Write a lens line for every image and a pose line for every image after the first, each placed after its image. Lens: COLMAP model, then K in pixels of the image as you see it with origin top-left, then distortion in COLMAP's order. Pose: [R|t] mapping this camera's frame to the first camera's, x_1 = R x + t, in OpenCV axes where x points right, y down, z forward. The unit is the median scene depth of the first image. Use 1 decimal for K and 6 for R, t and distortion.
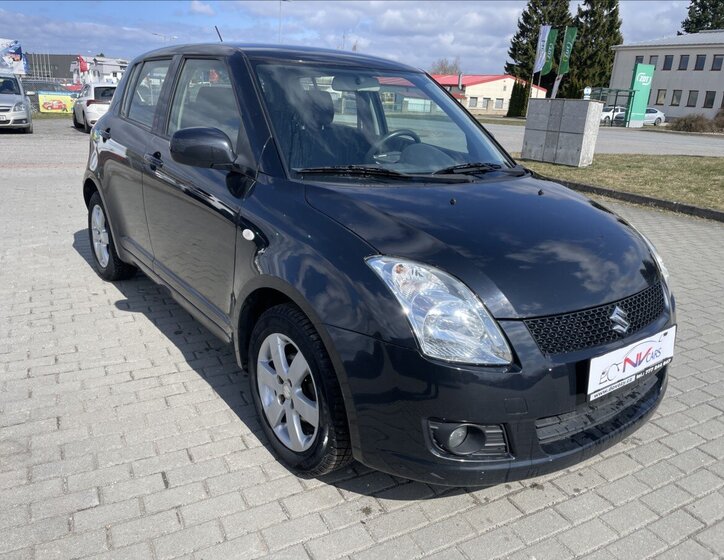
lens RADIAL K [[584.4, 0, 347.7], [0, 584.4, 251.8], [0, 0, 1]] dist [0.076001, -0.114954]
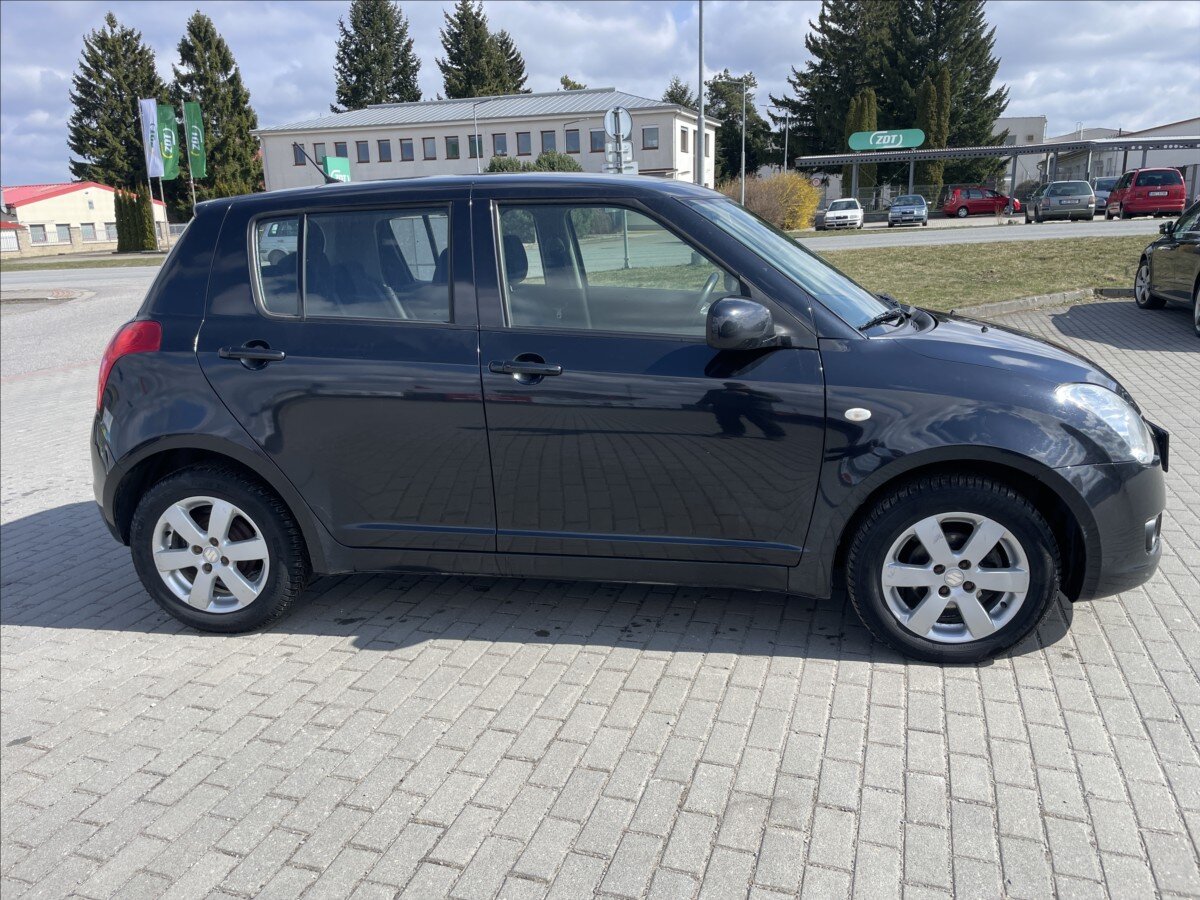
lens RADIAL K [[922.8, 0, 595.6], [0, 922.8, 451.0], [0, 0, 1]] dist [0.082307, -0.116963]
pose [[0.708044, -0.249790, 0.660514, -1.051492], [0.251018, 0.963289, 0.095211, -0.163955], [-0.660048, 0.098387, 0.744752, 0.242233]]
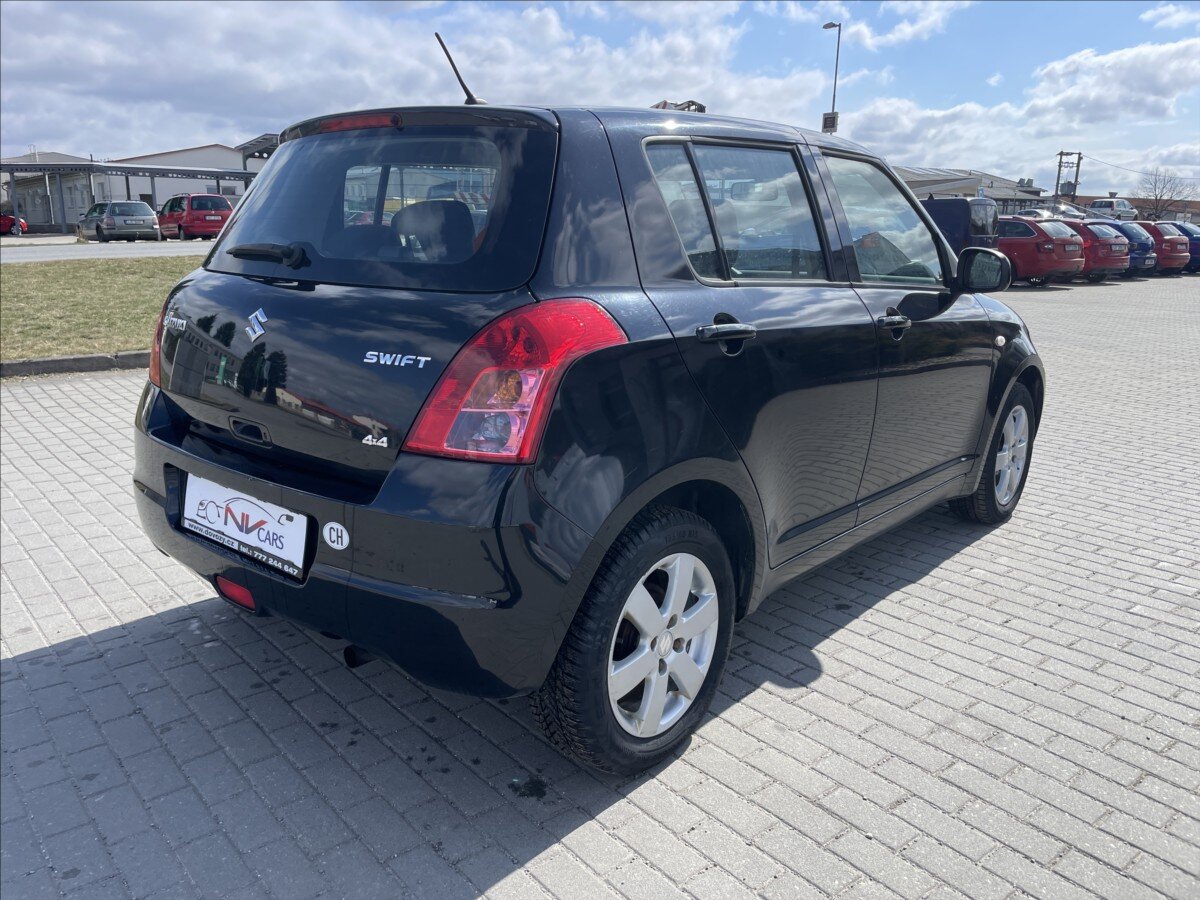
lens RADIAL K [[922.8, 0, 595.6], [0, 922.8, 451.0], [0, 0, 1]] dist [0.082307, -0.116963]
pose [[-0.226262, -0.283832, 0.931797, -1.321706], [0.236120, 0.912092, 0.335165, -0.478238], [-0.945015, 0.295851, -0.139354, 1.612736]]
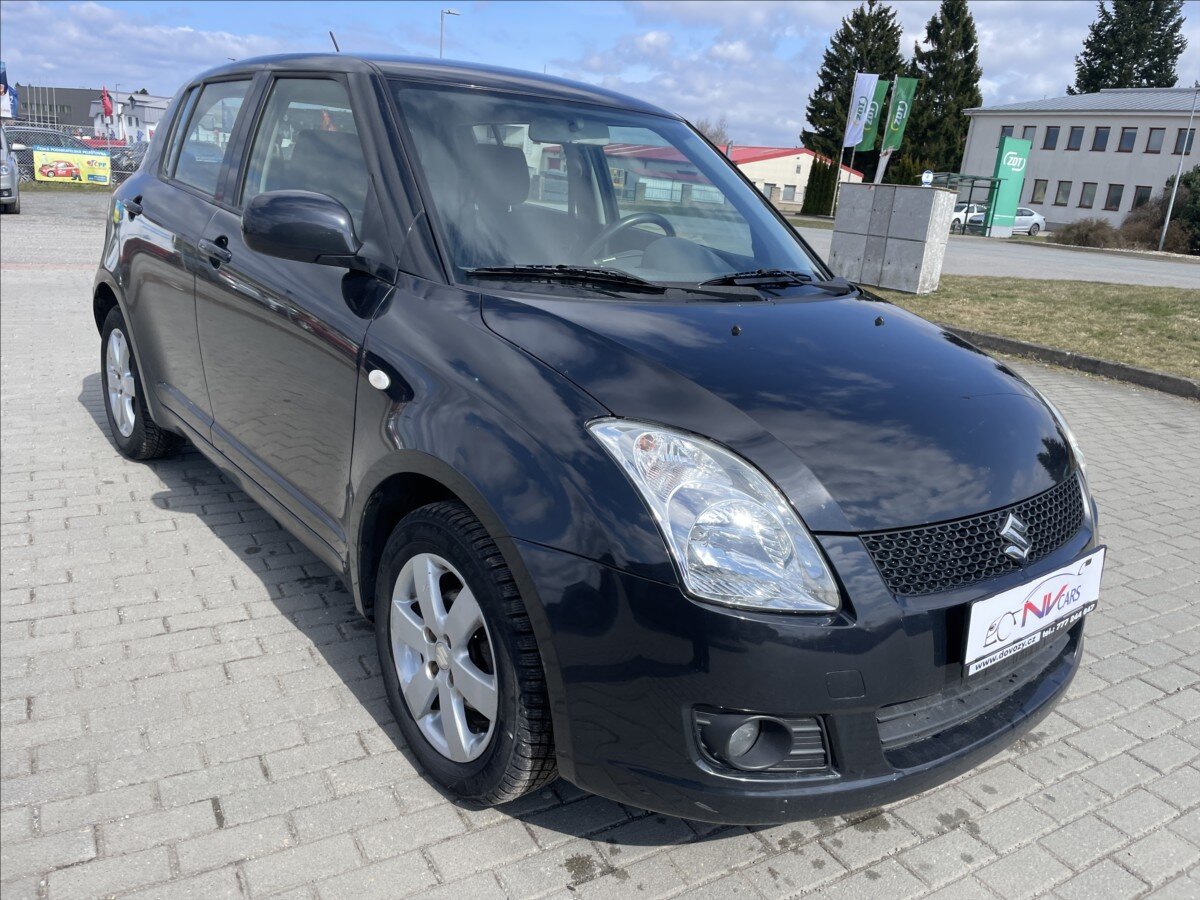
lens RADIAL K [[939.1, 0, 602.8], [0, 939.1, 419.1], [0, 0, 1]] dist [0.086997, -0.124471]
pose [[0.997822, 0.021036, 0.062524, -0.007366], [-0.020690, 0.999767, -0.006184, 0.008948], [-0.062640, 0.004877, 0.998024, 0.059253]]
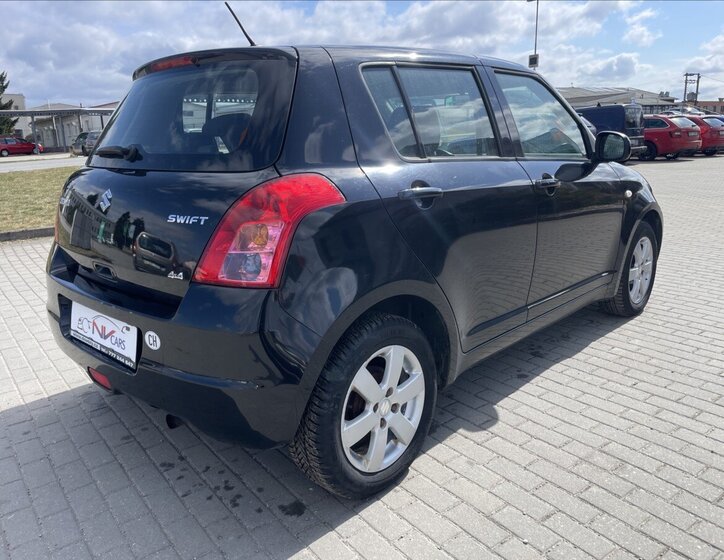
lens RADIAL K [[576.8, 0, 361.6], [0, 576.8, 271.1], [0, 0, 1]] dist [0.087298, -0.123337]
pose [[-0.184151, -0.271440, 0.944674, -1.275568], [0.281366, 0.906332, 0.315271, -0.438715], [-0.941765, 0.323857, -0.090528, 1.530864]]
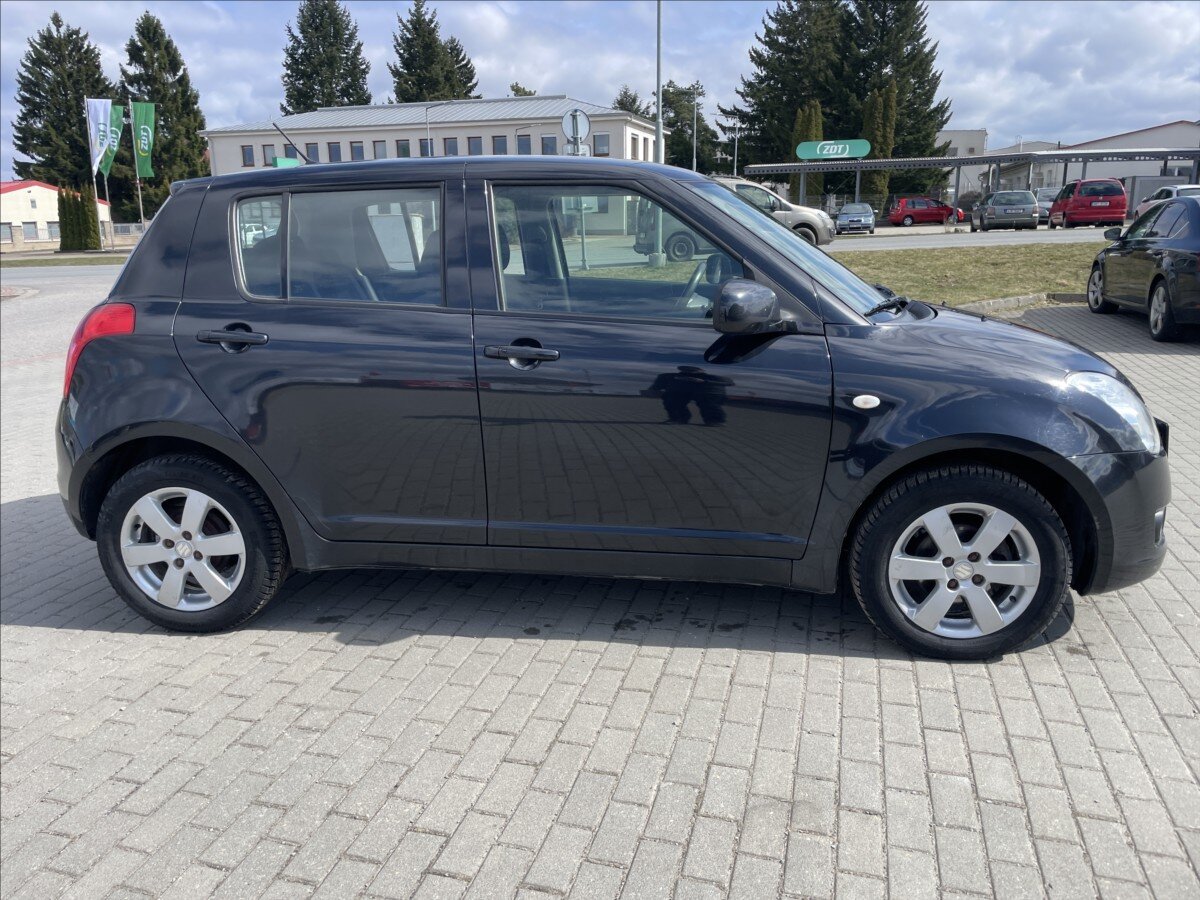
lens RADIAL K [[925.6, 0, 574.4], [0, 925.6, 427.2], [0, 0, 1]] dist [0.079345, -0.111196]
pose [[0.685995, -0.226529, 0.691445, -1.071162], [0.244840, 0.966750, 0.073814, -0.156242], [-0.685175, 0.118657, 0.718649, 0.310683]]
